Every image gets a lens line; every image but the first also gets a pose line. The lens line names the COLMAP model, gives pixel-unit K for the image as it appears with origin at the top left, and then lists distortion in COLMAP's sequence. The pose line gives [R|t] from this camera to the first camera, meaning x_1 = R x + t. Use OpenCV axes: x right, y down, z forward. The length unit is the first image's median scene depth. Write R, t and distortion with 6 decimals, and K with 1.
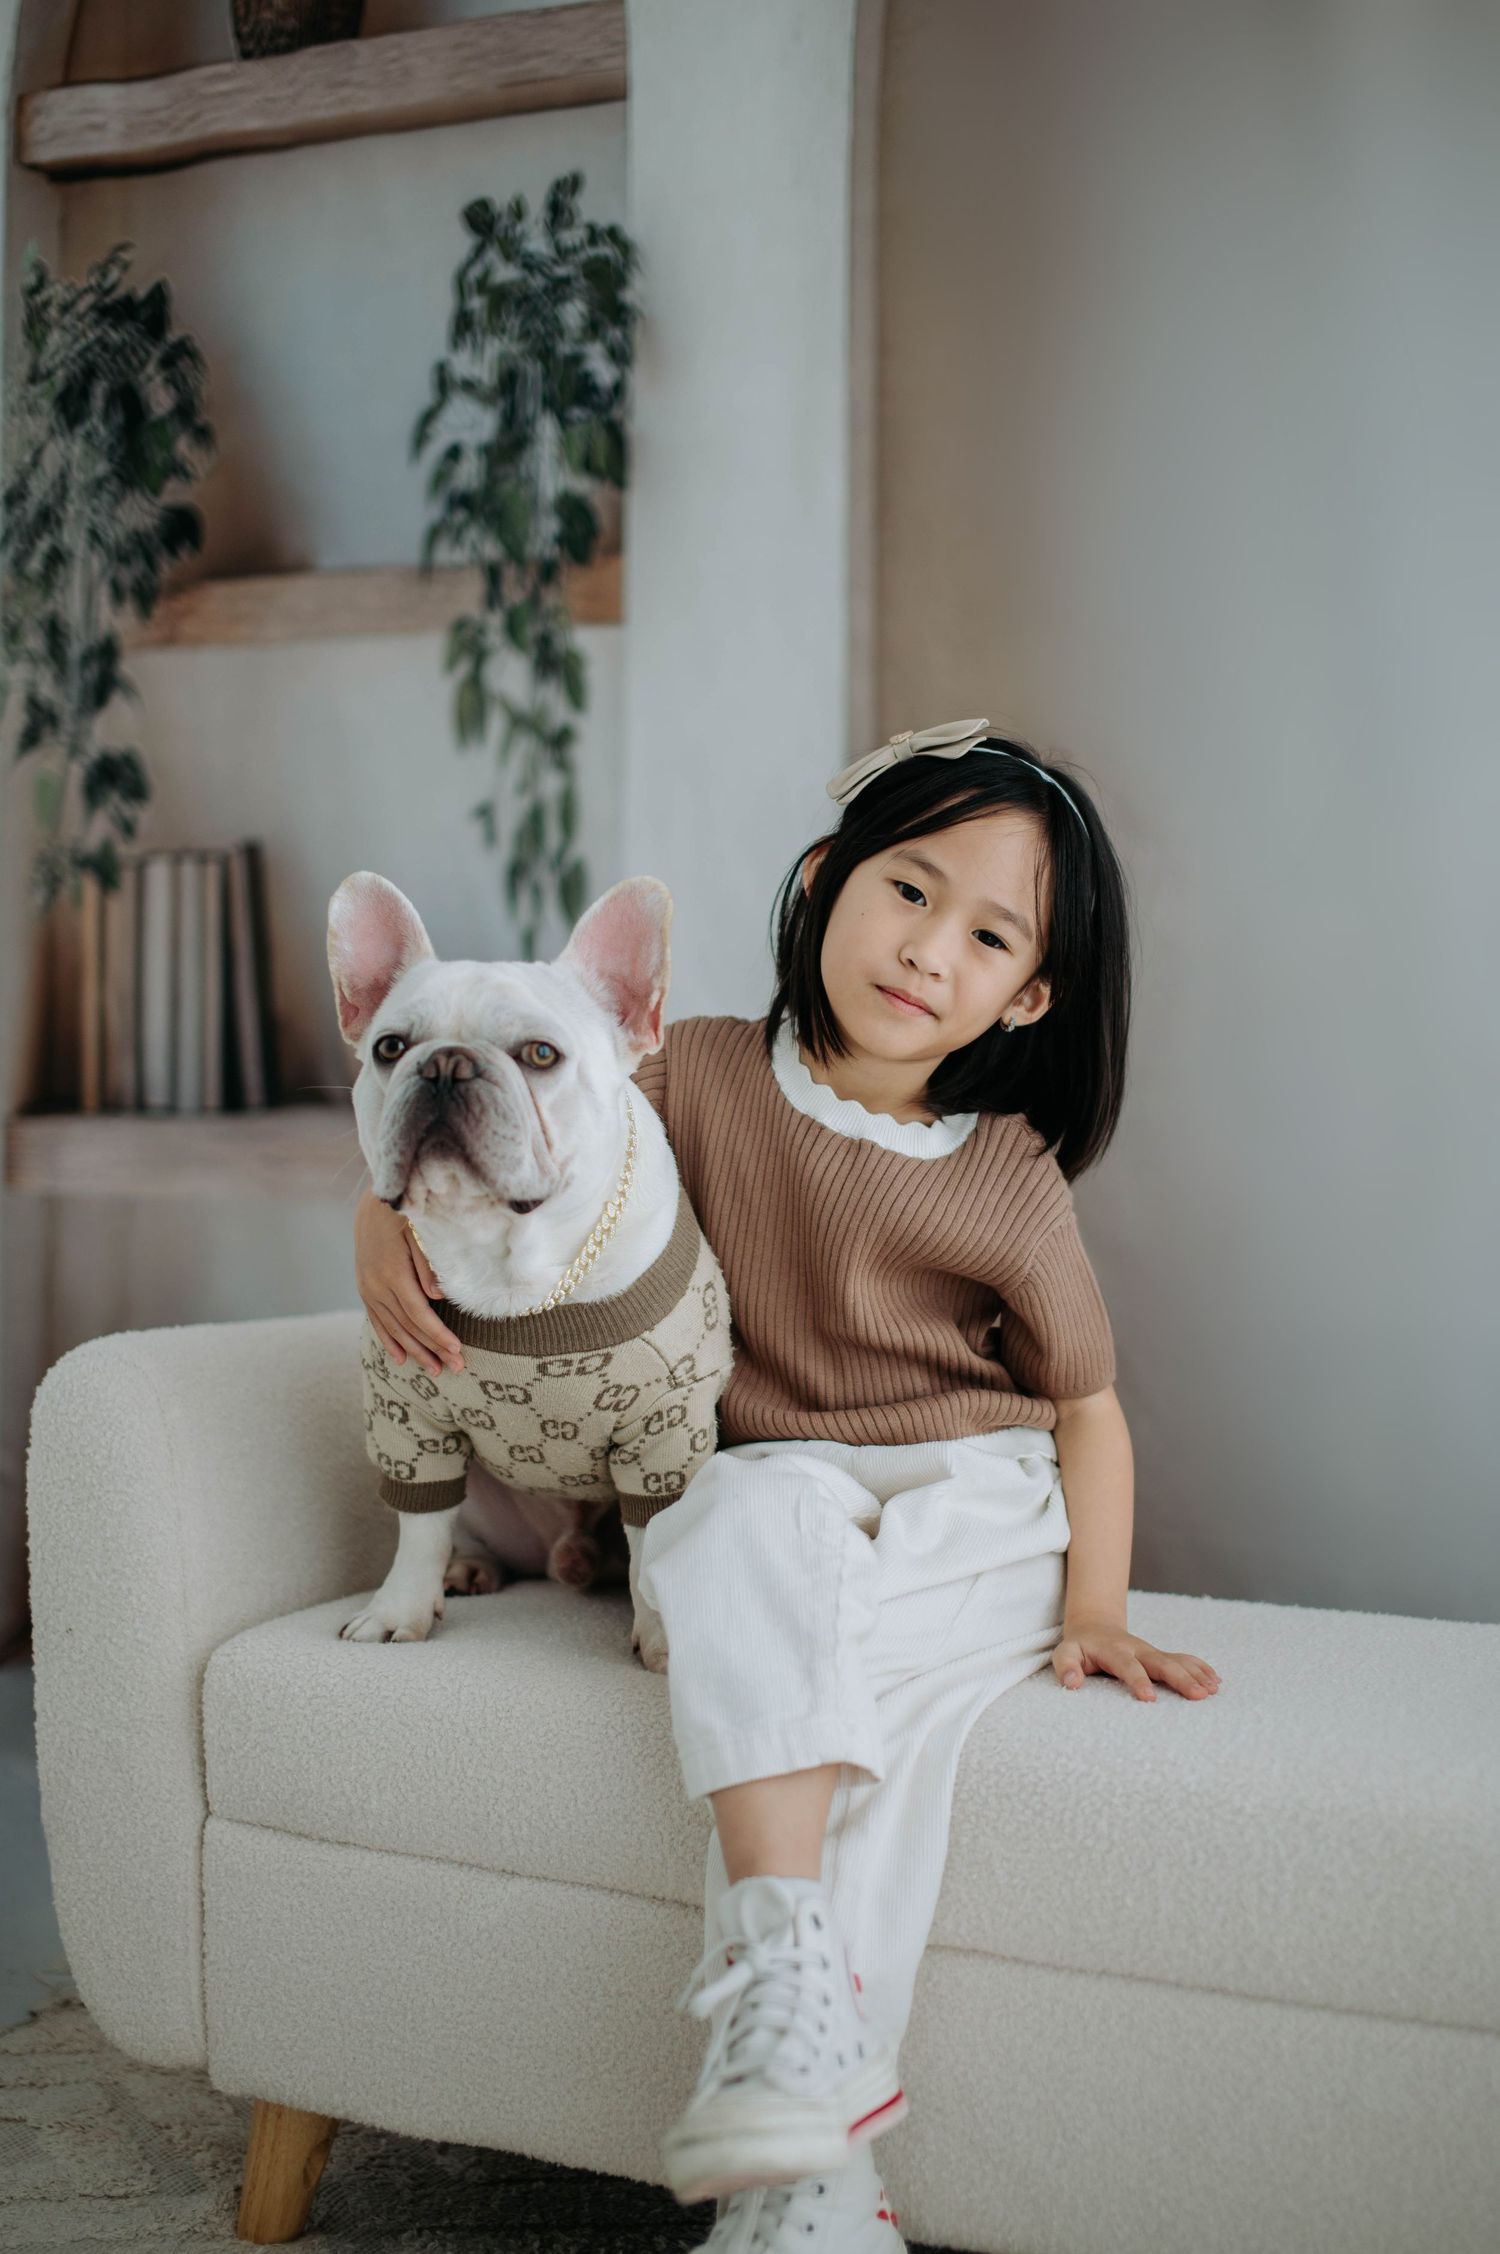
lens RADIAL K [[3000.5, 0, 720.9], [0, 3000.5, 1111.8], [0, 0, 1]] dist [0.022128, 0.000000]
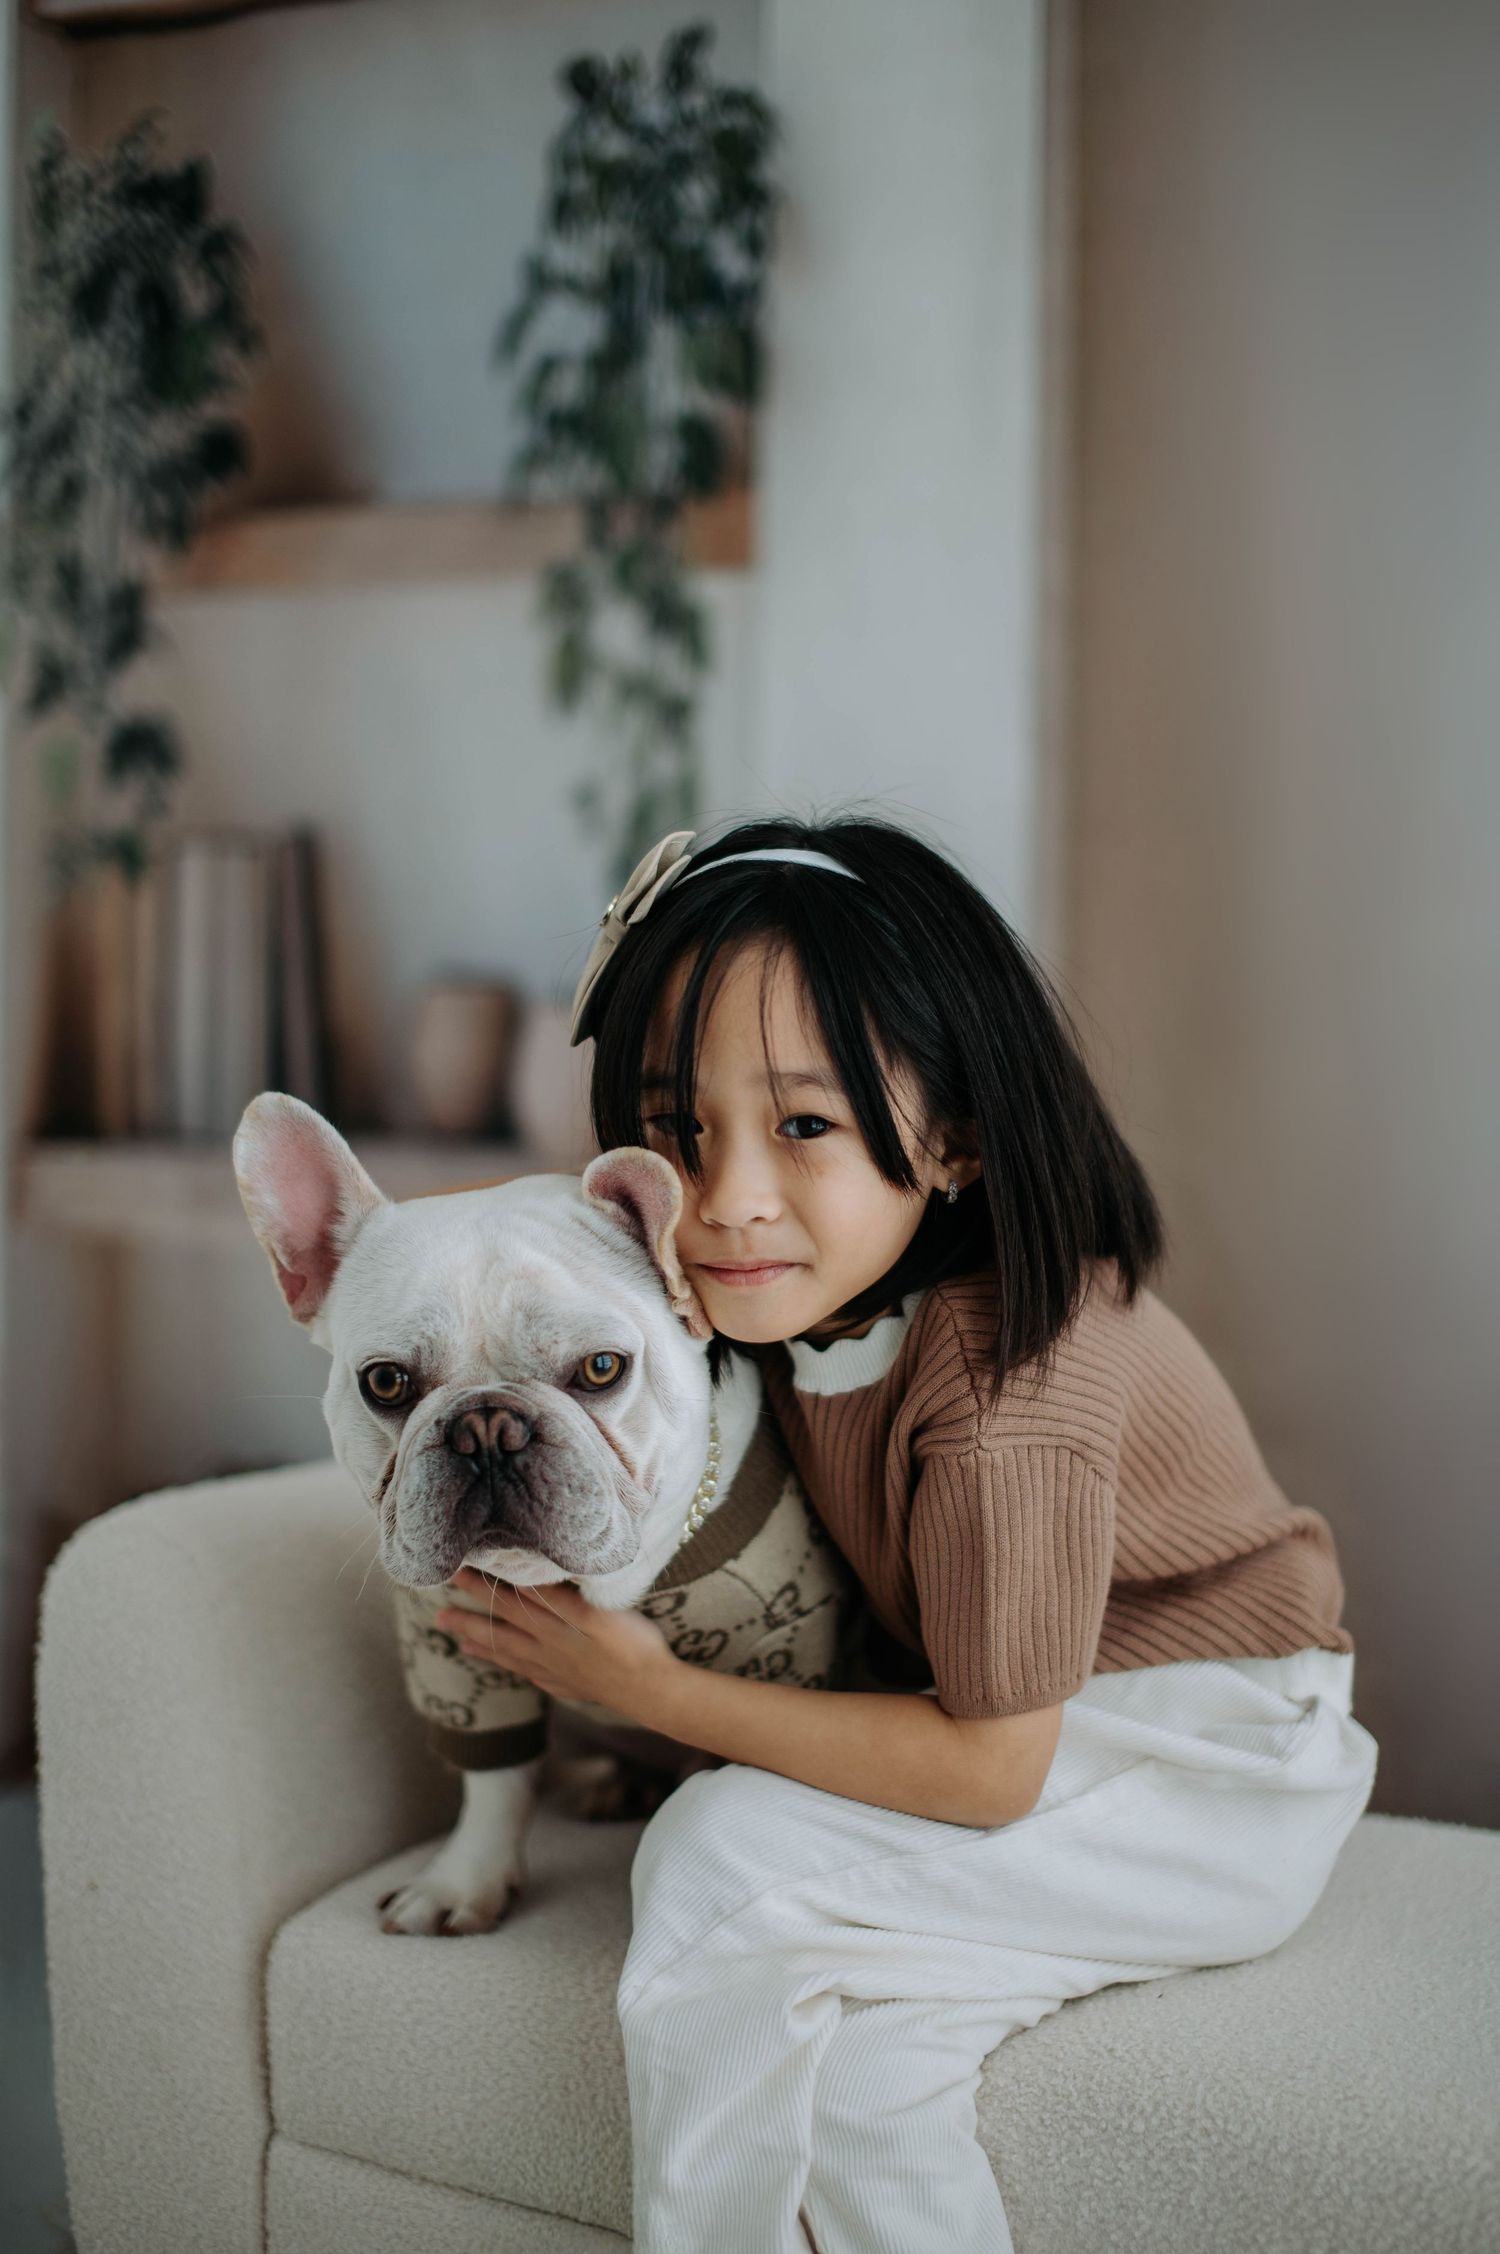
lens RADIAL K [[3000.5, 0, 763.8], [0, 3000.5, 1084.9], [0, 0, 1]] dist [0.022128, 0.000000]
pose [[0.999945, 0.002940, 0.010047, -0.037899], [-0.003100, 0.999867, 0.015988, -0.033130], [-0.009999, -0.016019, 0.999822, 0.164865]]
